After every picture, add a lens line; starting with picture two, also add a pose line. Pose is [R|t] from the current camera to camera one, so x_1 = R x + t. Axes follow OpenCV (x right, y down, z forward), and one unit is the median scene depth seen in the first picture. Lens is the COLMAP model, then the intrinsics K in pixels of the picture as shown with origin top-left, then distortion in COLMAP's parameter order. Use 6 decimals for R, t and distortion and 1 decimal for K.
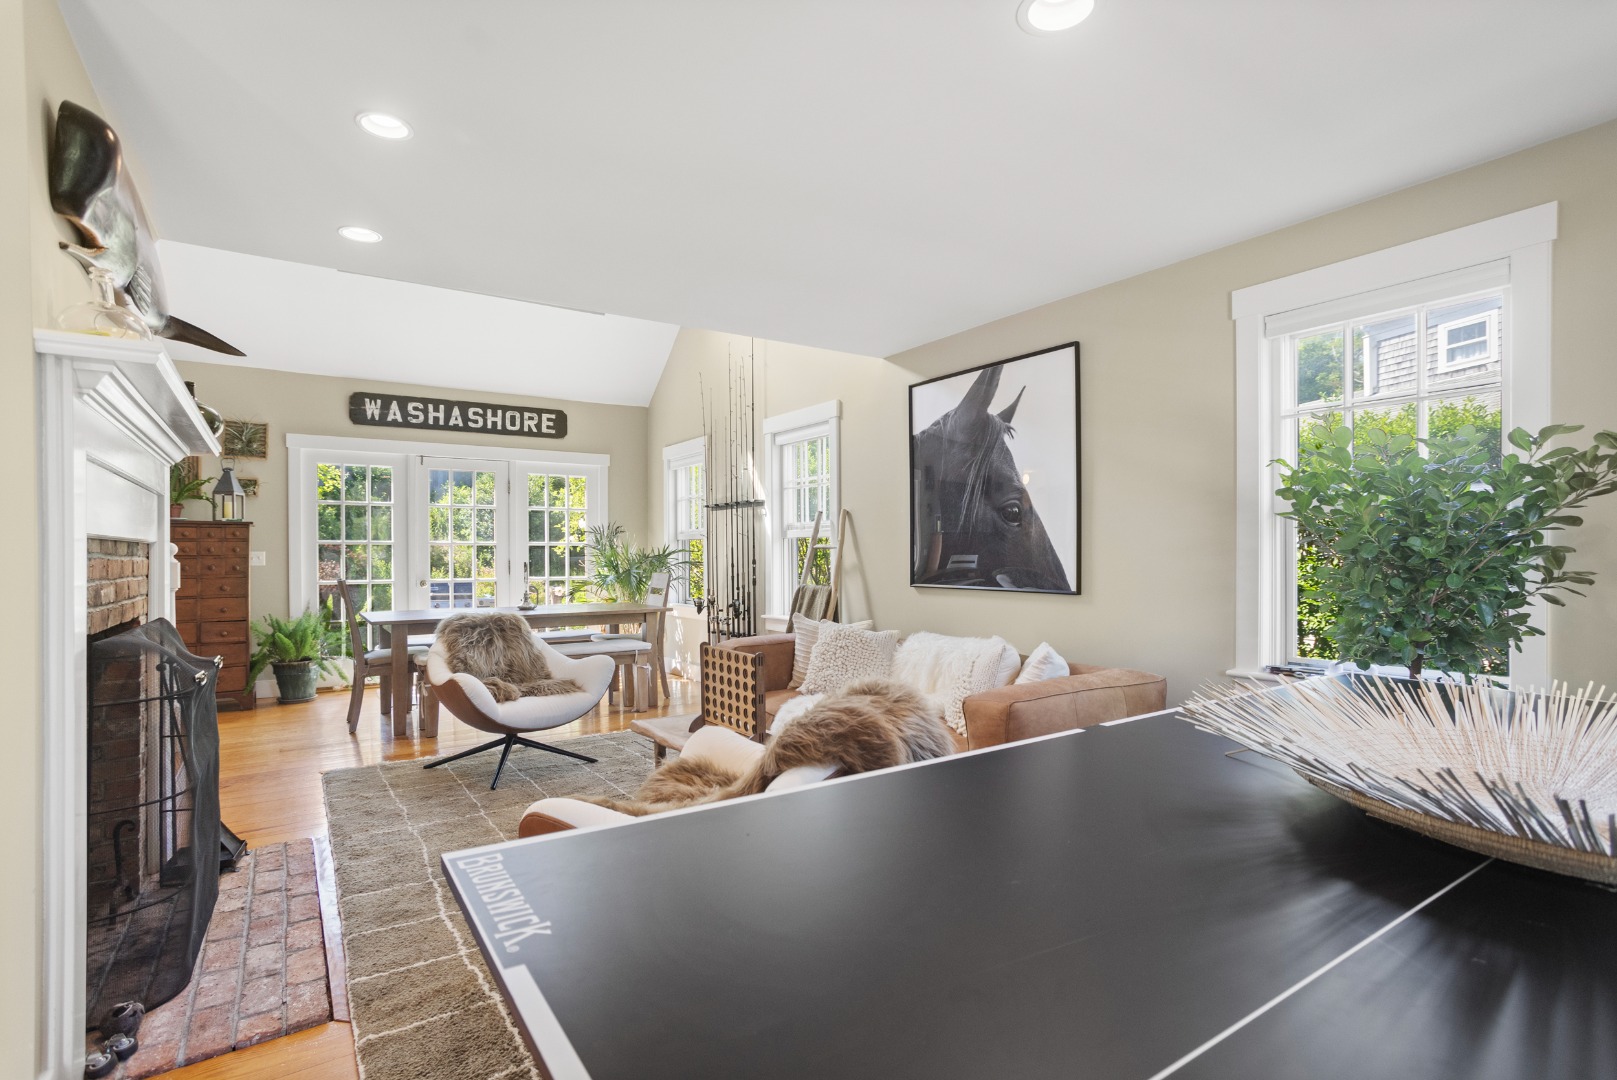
lens RADIAL K [[795.0, 0, 804.2], [0, 795.0, 552.0], [0, 0, 1]] dist [-0.066650, 0.043574]
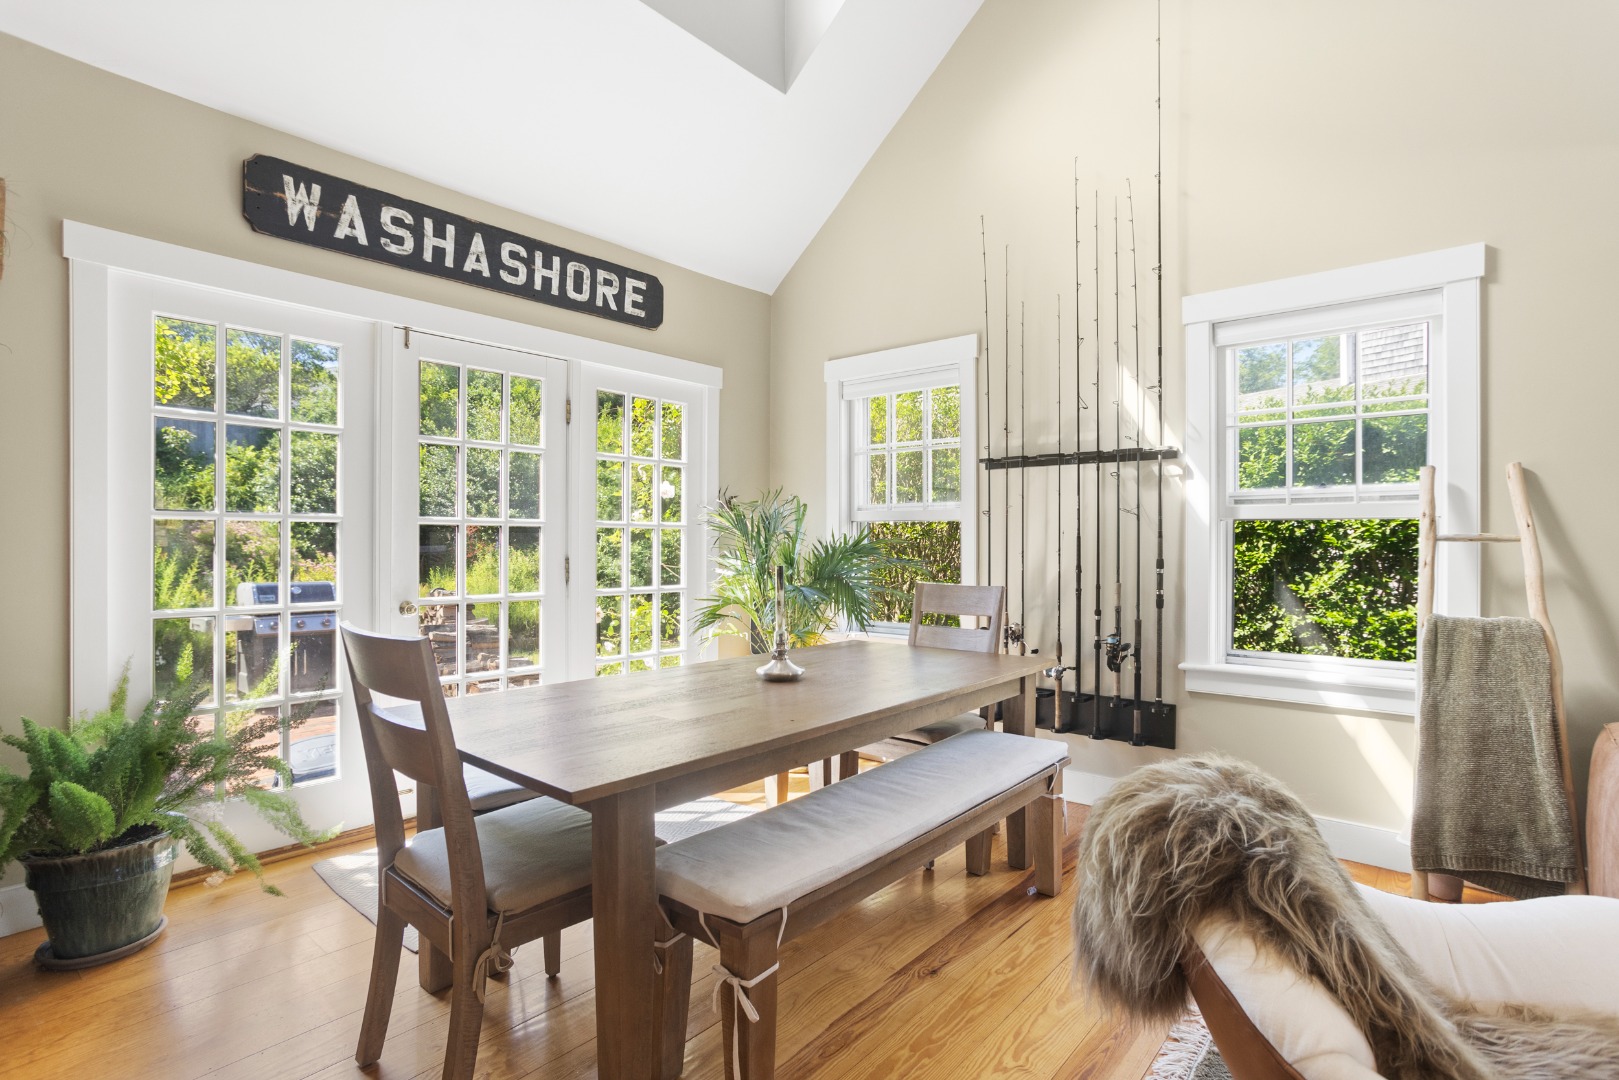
lens RADIAL K [[796.9, 0, 804.9], [0, 796.9, 540.0], [0, 0, 1]] dist [-0.068749, 0.043256]
pose [[0.961959, 0.007853, 0.273082, -0.440681], [-0.007941, 0.999968, -0.000784, -0.001219], [-0.273080, -0.001414, 0.961990, 0.565915]]
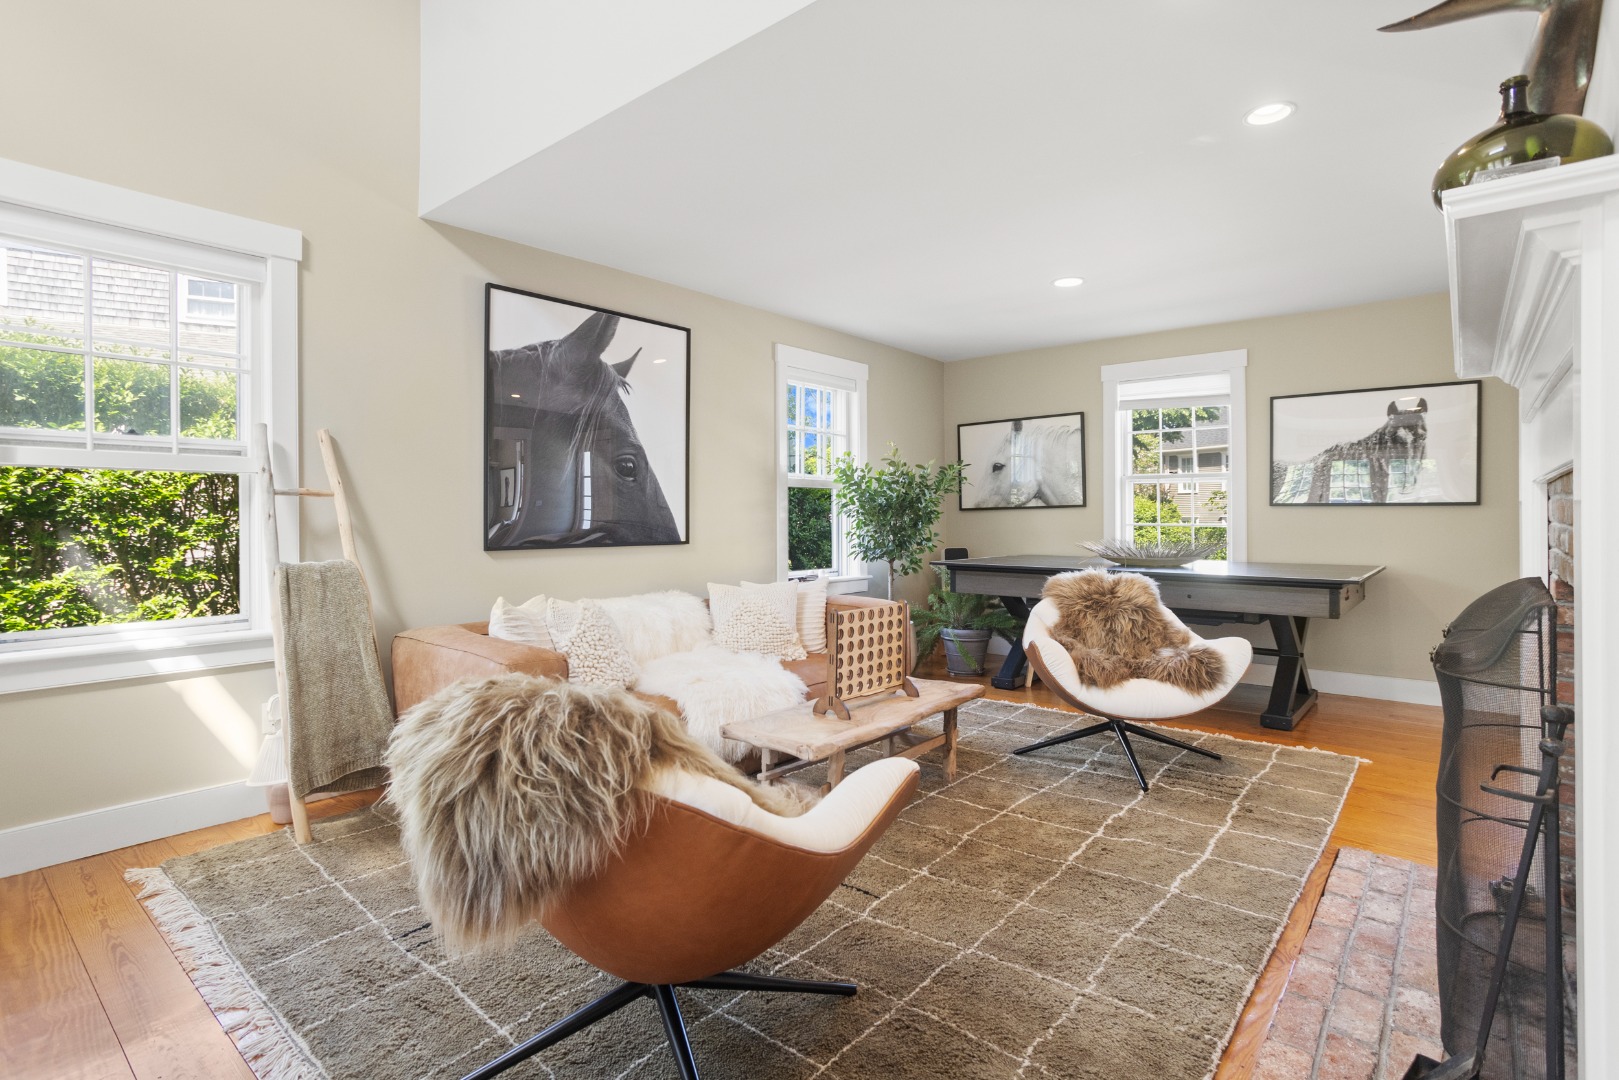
lens RADIAL K [[808.9, 0, 805.4], [0, 808.9, 514.3], [0, 0, 1]] dist [-0.070529, 0.048077]
pose [[-0.273923, 0.005644, 0.961735, -0.522539], [0.000327, 0.999983, -0.005775, 0.010451], [-0.961752, -0.001267, -0.273920, 0.707770]]
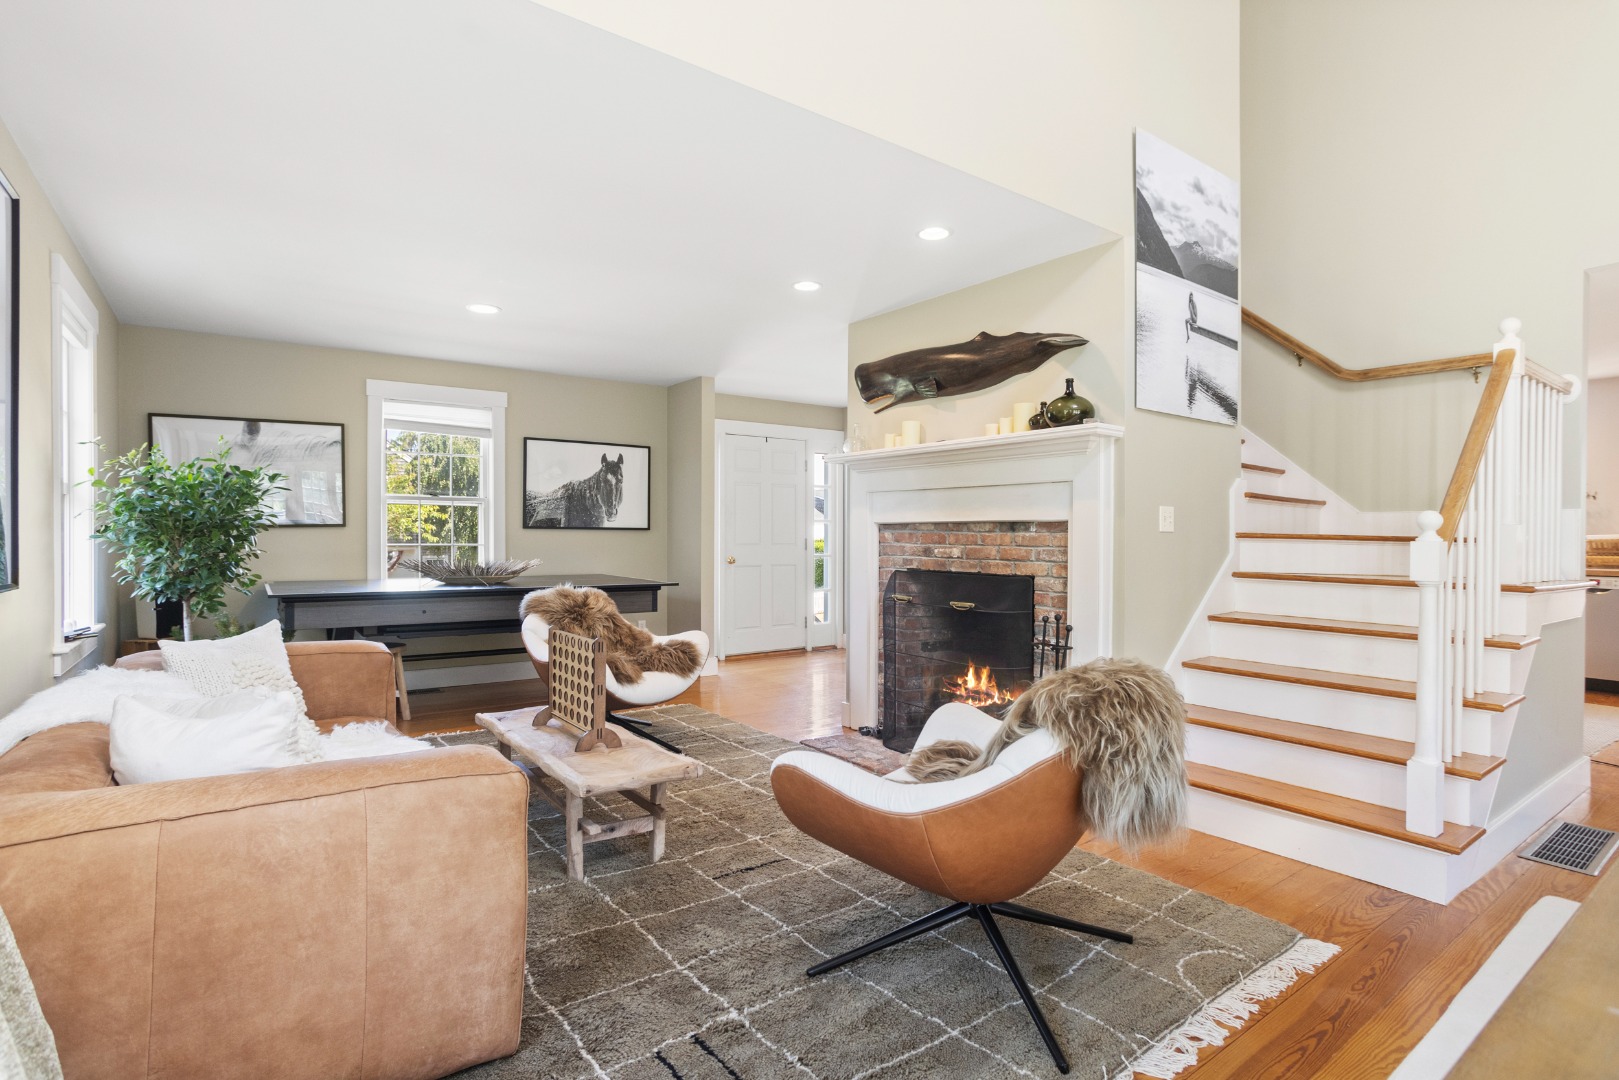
lens RADIAL K [[796.9, 0, 804.9], [0, 796.9, 540.0], [0, 0, 1]] dist [-0.068749, 0.043256]
pose [[-0.999260, -0.002123, -0.038413, -0.168875], [-0.002315, 0.999985, 0.004943, 0.005705], [0.038401, 0.005028, -0.999250, 1.012862]]
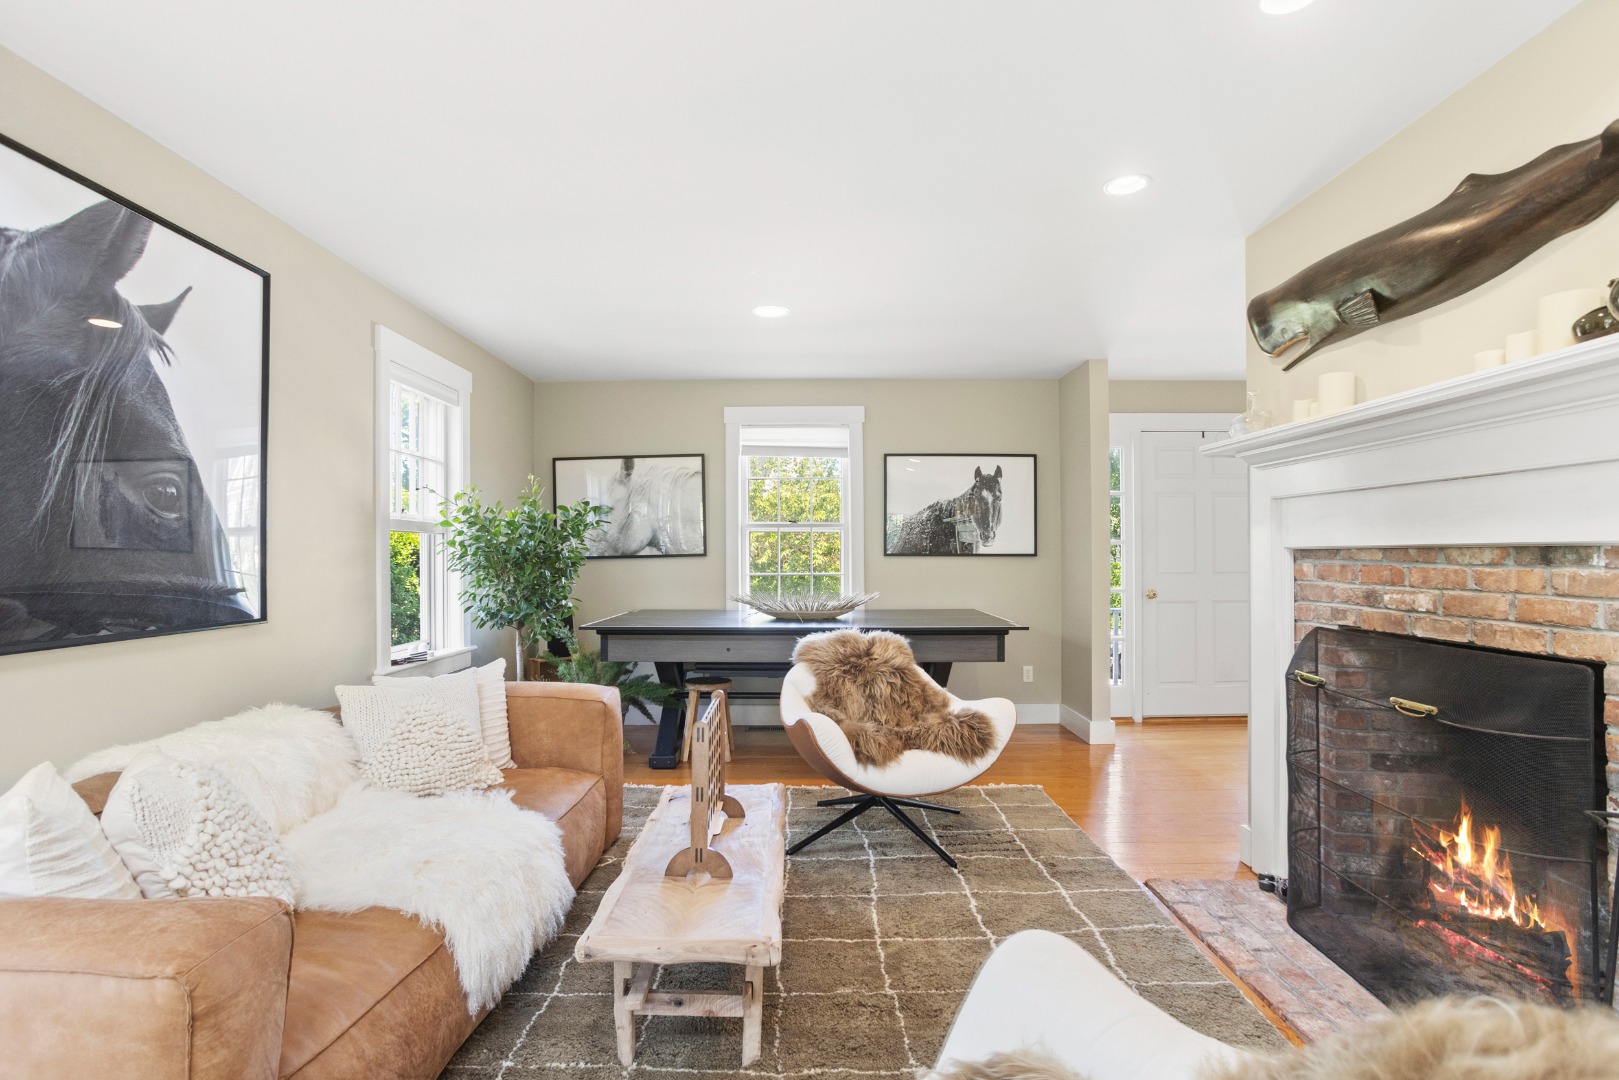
lens RADIAL K [[806.4, 0, 807.5], [0, 806.4, 553.9], [0, 0, 1]] dist [-0.066349, 0.041550]
pose [[-0.829938, 0.005381, 0.557830, -0.286813], [0.004077, 0.999985, -0.003580, -0.002521], [-0.557841, -0.000697, -0.829947, 0.806278]]
